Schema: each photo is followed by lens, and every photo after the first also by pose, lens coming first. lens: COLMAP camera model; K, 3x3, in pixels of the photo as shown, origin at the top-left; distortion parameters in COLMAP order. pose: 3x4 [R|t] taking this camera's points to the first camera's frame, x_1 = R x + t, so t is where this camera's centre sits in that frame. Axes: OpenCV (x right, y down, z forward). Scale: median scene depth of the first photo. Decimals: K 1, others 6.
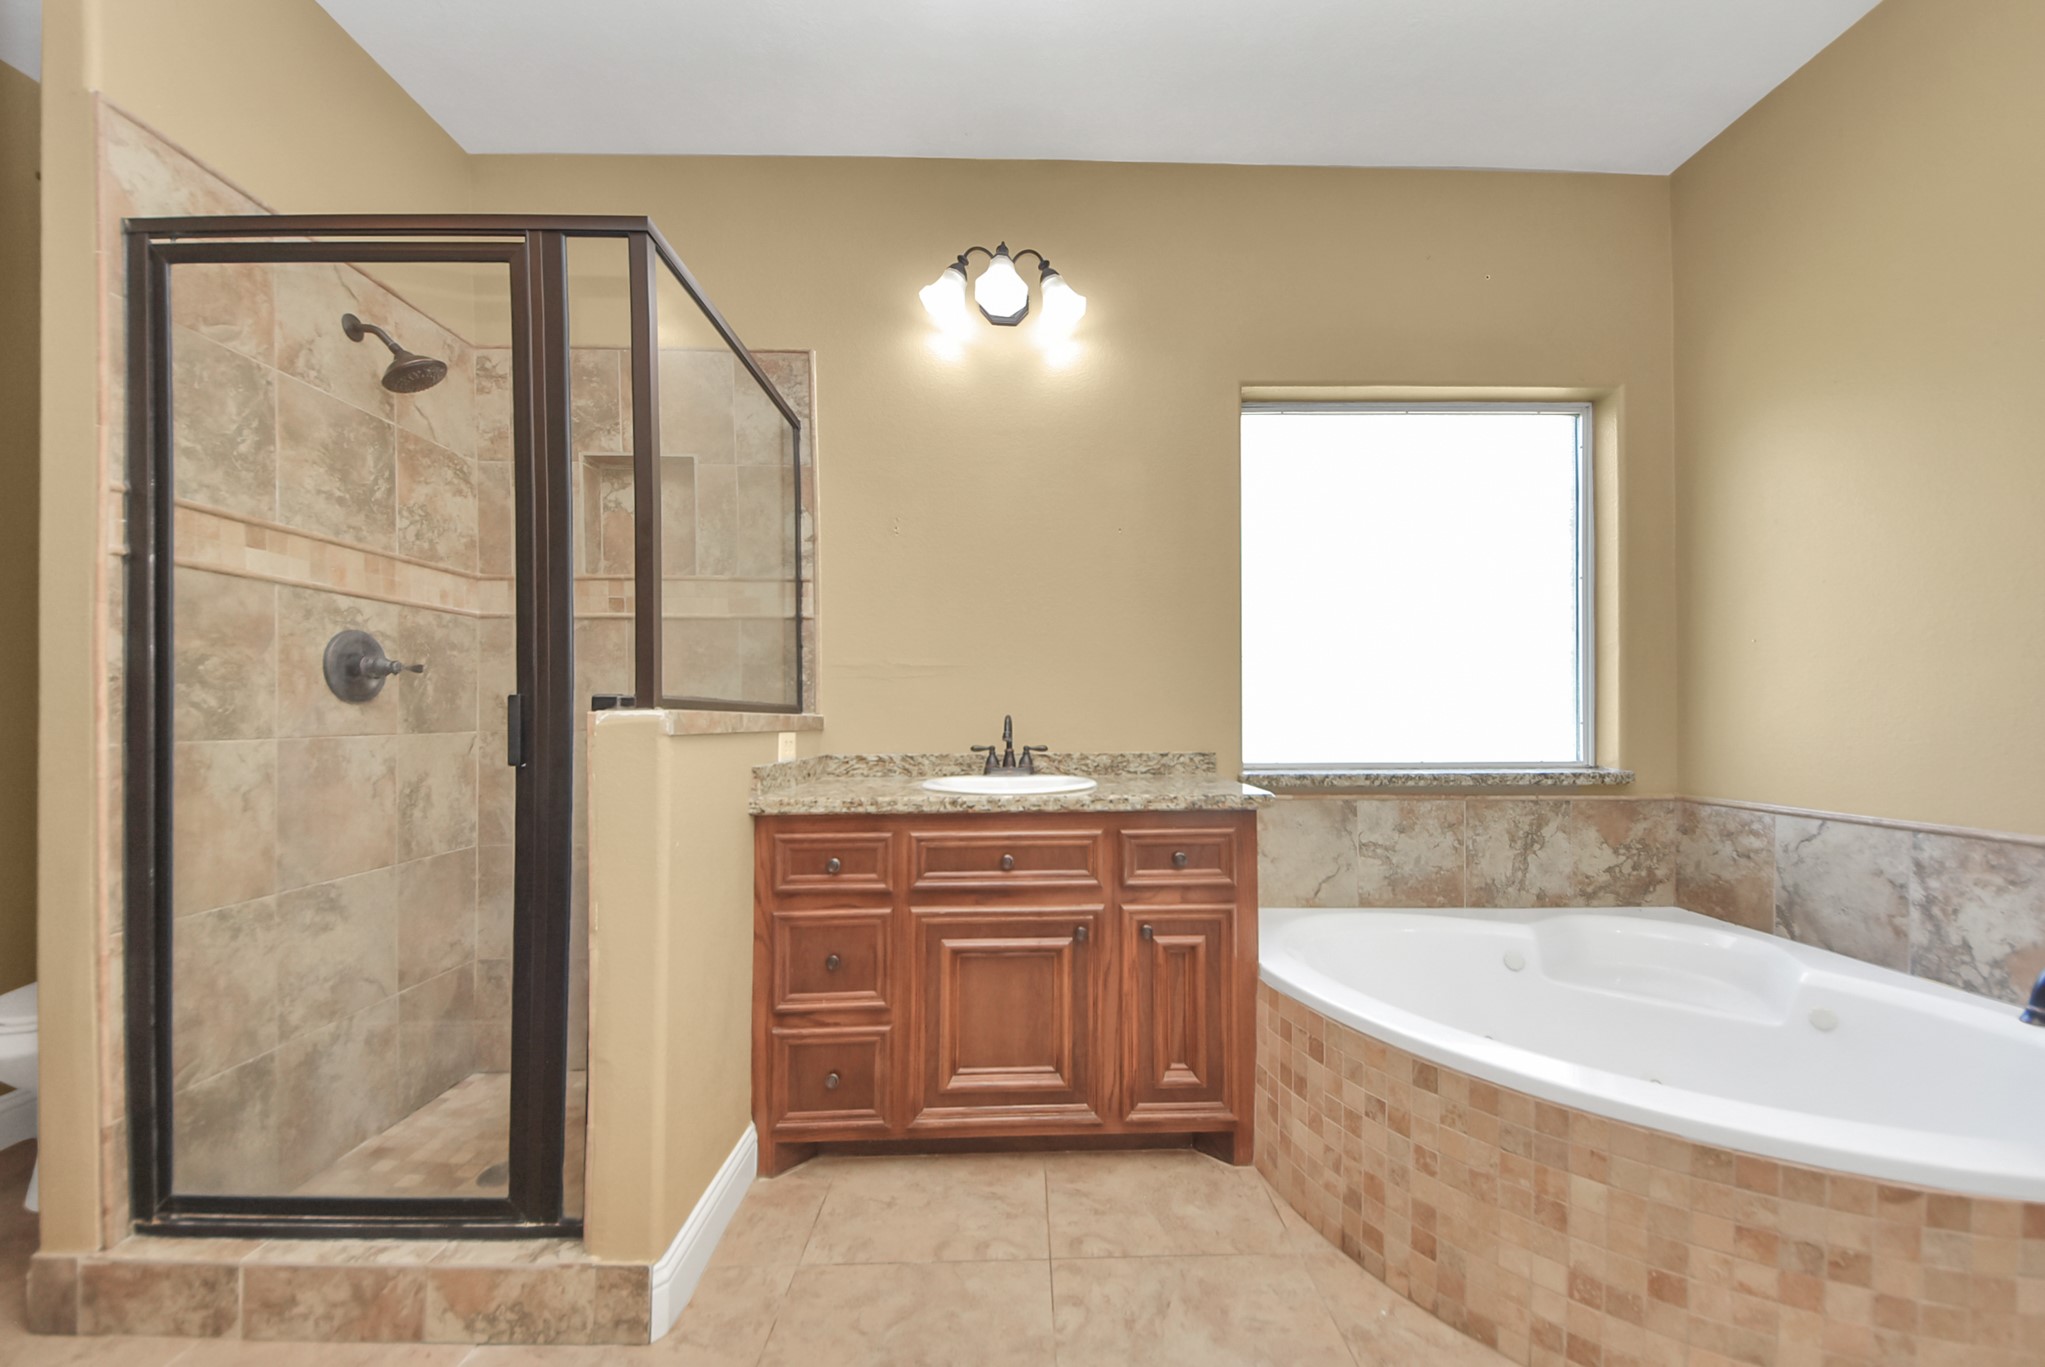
lens RADIAL K [[764.6, 0, 1054.5], [0, 764.6, 704.8], [0, 0, 1]] dist [0.016477, -0.015538]
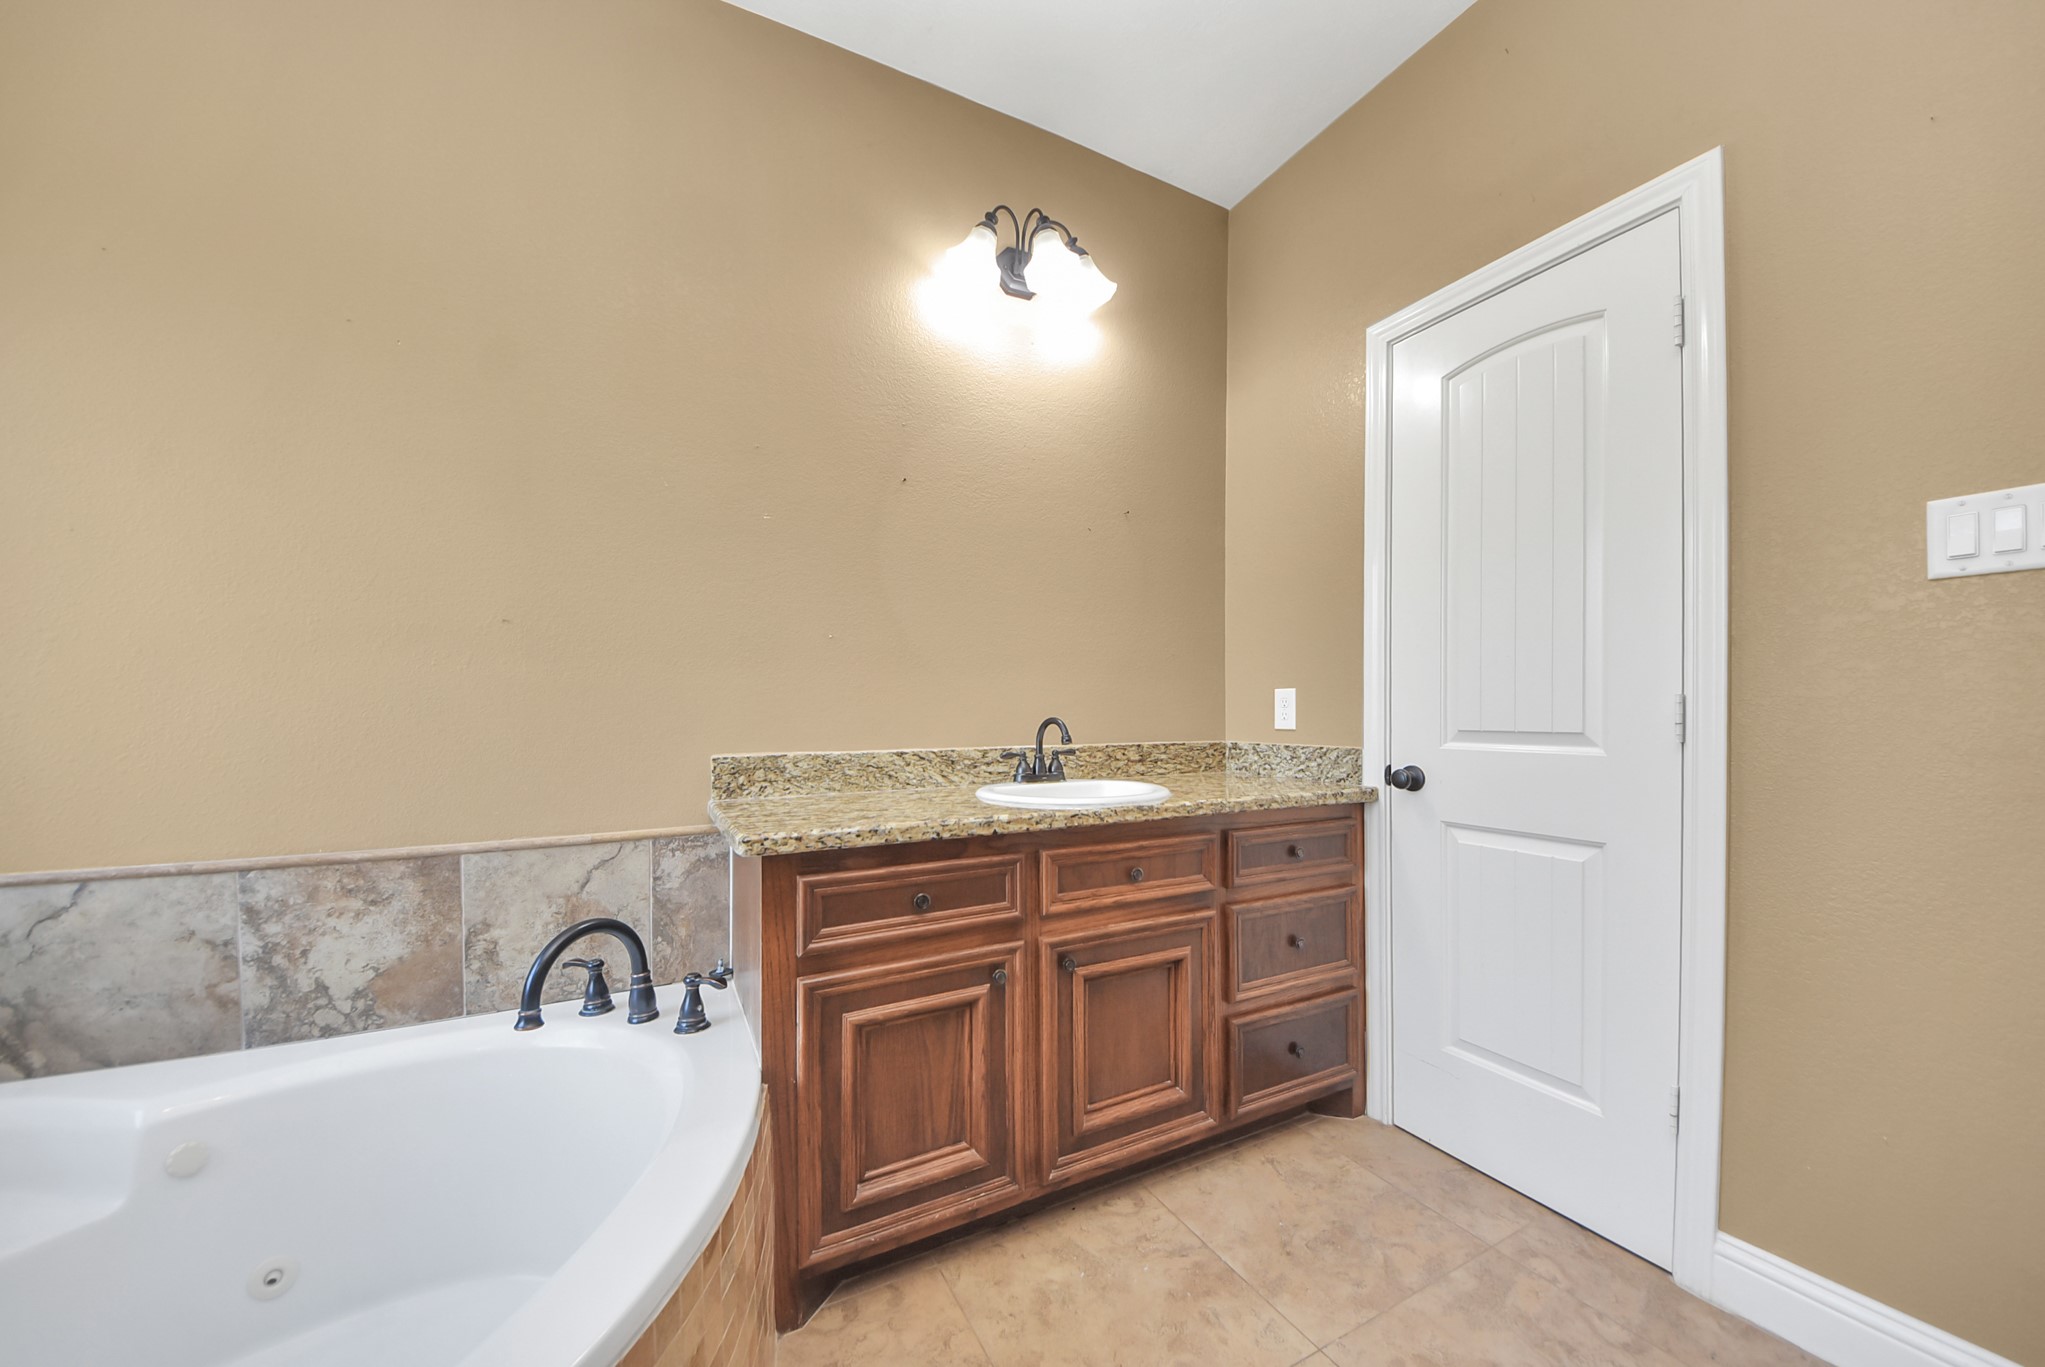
lens RADIAL K [[738.5, 0, 1025.2], [0, 738.5, 718.5], [0, 0, 1]] dist [-0.000580, -0.008394]
pose [[-0.424815, 0.001032, 0.905280, 0.081182], [-0.002715, 0.999993, -0.002414, 0.004579], [-0.905276, -0.003483, -0.424810, 0.594924]]
